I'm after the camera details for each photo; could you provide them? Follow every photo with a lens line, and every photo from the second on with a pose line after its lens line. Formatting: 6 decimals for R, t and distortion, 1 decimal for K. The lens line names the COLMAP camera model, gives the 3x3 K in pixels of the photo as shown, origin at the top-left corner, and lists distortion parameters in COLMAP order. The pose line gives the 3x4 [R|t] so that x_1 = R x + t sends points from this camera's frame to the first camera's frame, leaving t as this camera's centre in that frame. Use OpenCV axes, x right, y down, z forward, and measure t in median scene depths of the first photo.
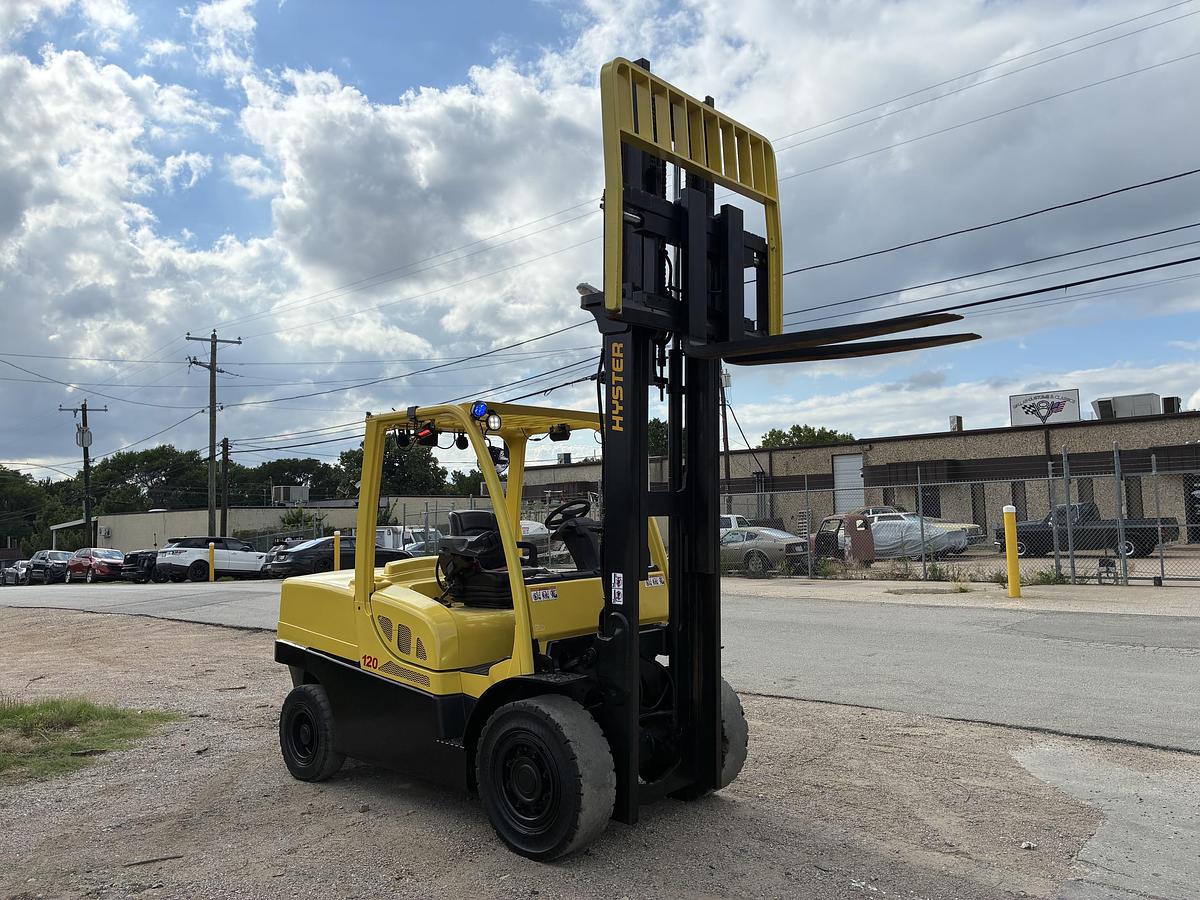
lens RADIAL K [[914.0, 0, 589.9], [0, 914.0, 437.8], [0, 0, 1]] dist [0.053983, -0.080407]
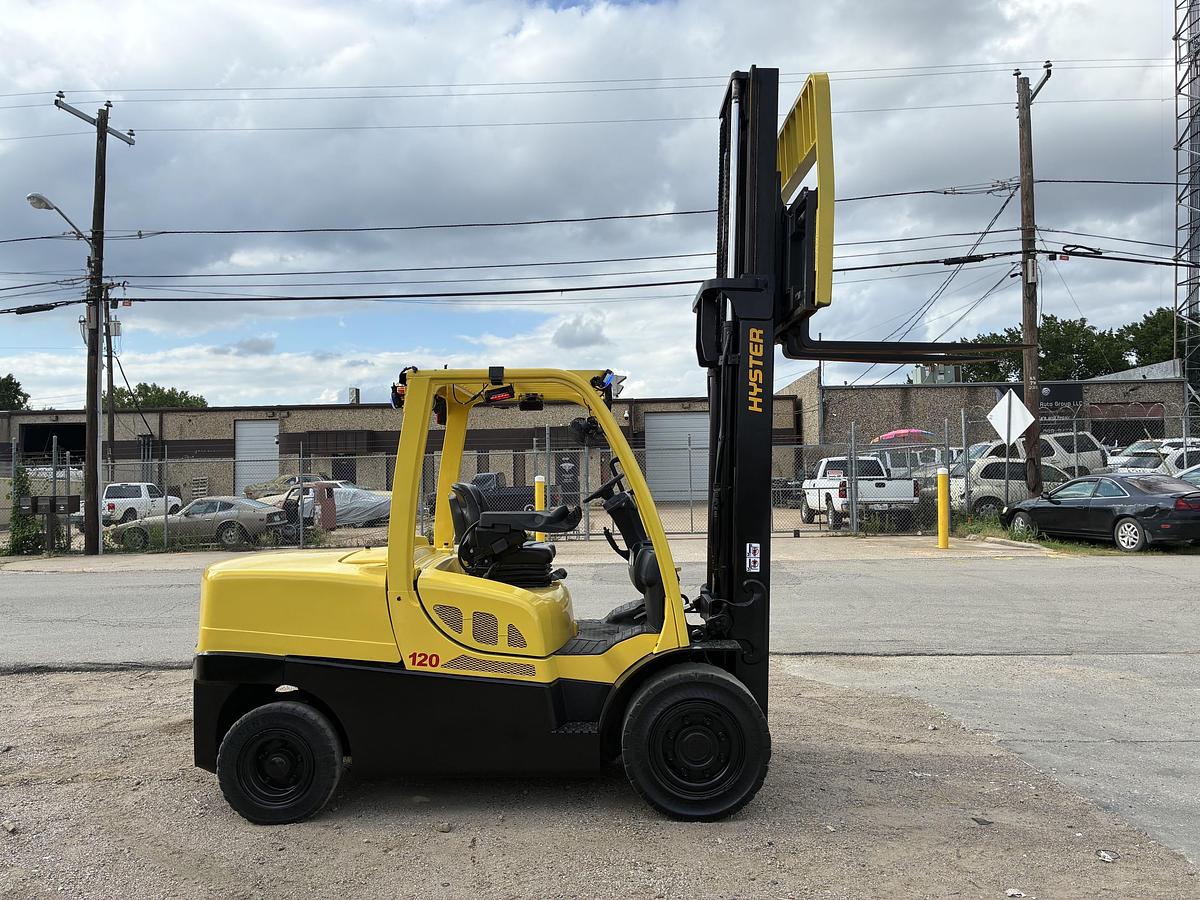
lens RADIAL K [[913.8, 0, 599.7], [0, 913.8, 435.2], [0, 0, 1]] dist [0.023619, -0.011986]
pose [[0.746451, 0.038319, 0.664336, -0.206476], [-0.060241, 0.998133, 0.010114, 0.005231], [-0.662708, -0.047570, 0.747365, 0.080003]]
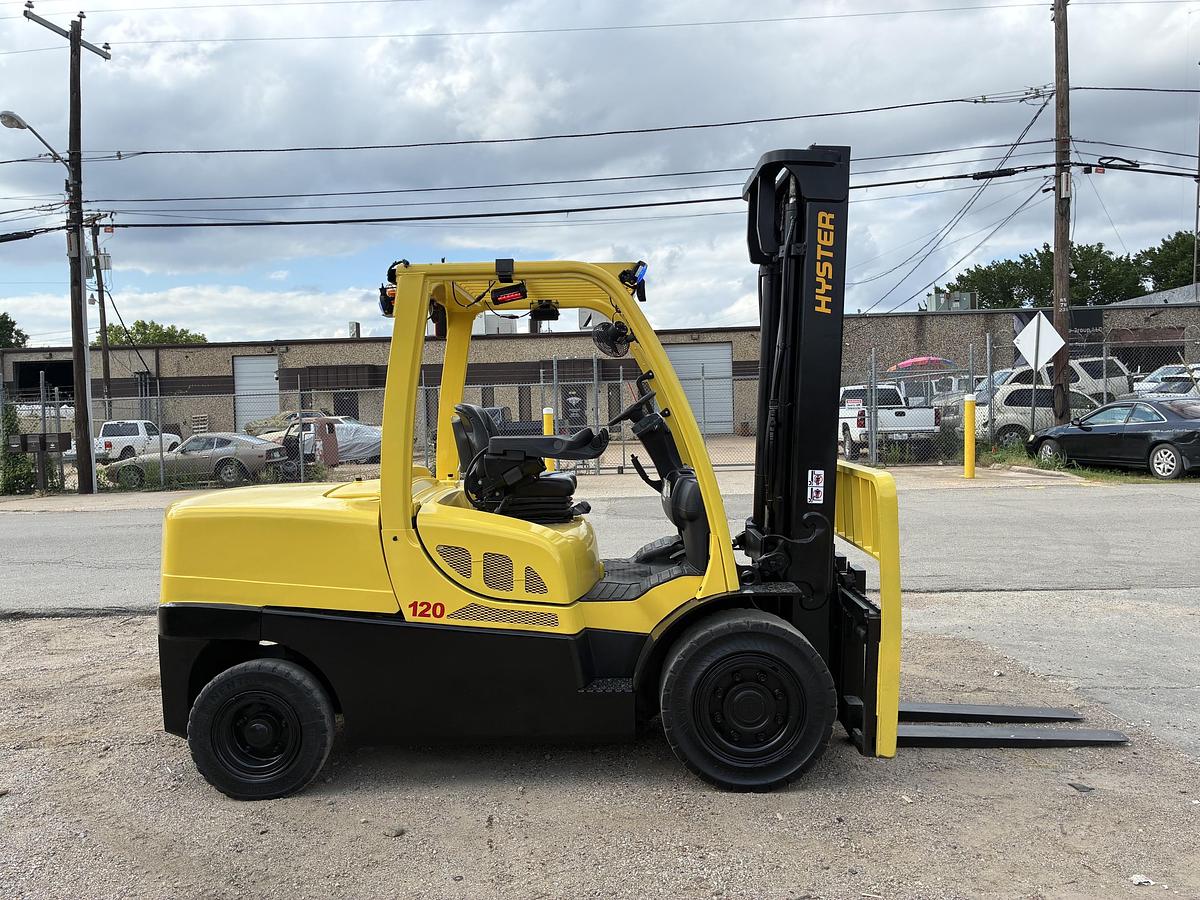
lens RADIAL K [[914.7, 0, 601.7], [0, 914.7, 443.4], [0, 0, 1]] dist [0.046175, -0.068971]
pose [[0.748843, -0.022491, 0.662365, -0.182843], [-0.049298, 0.994765, 0.089513, 0.012757], [-0.660911, -0.099685, 0.743814, 0.115480]]
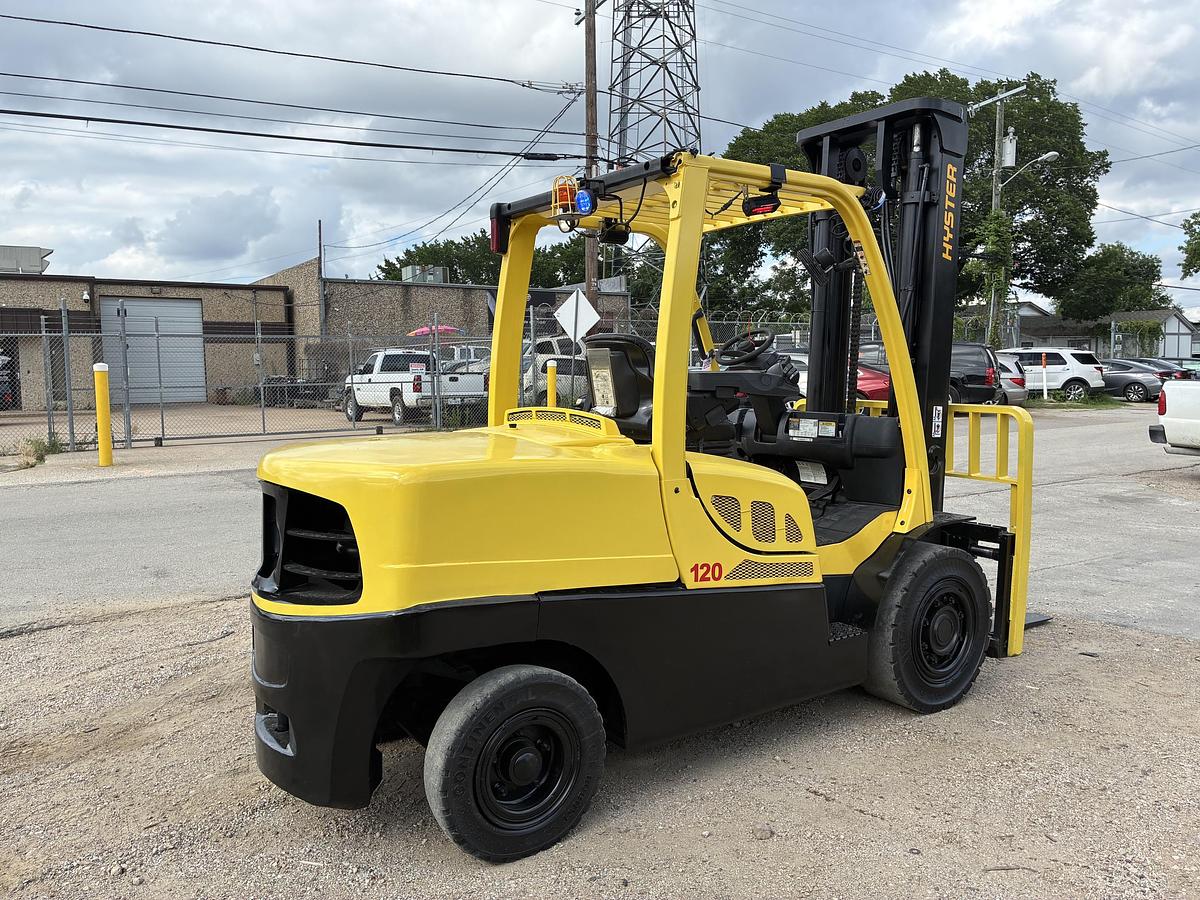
lens RADIAL K [[916.6, 0, 601.1], [0, 916.6, 446.5], [0, 0, 1]] dist [0.041179, -0.065888]
pose [[0.208702, -0.060860, 0.976084, -0.266099], [-0.082451, 0.993414, 0.079570, 0.040527], [-0.974497, -0.097086, 0.202309, 0.322272]]
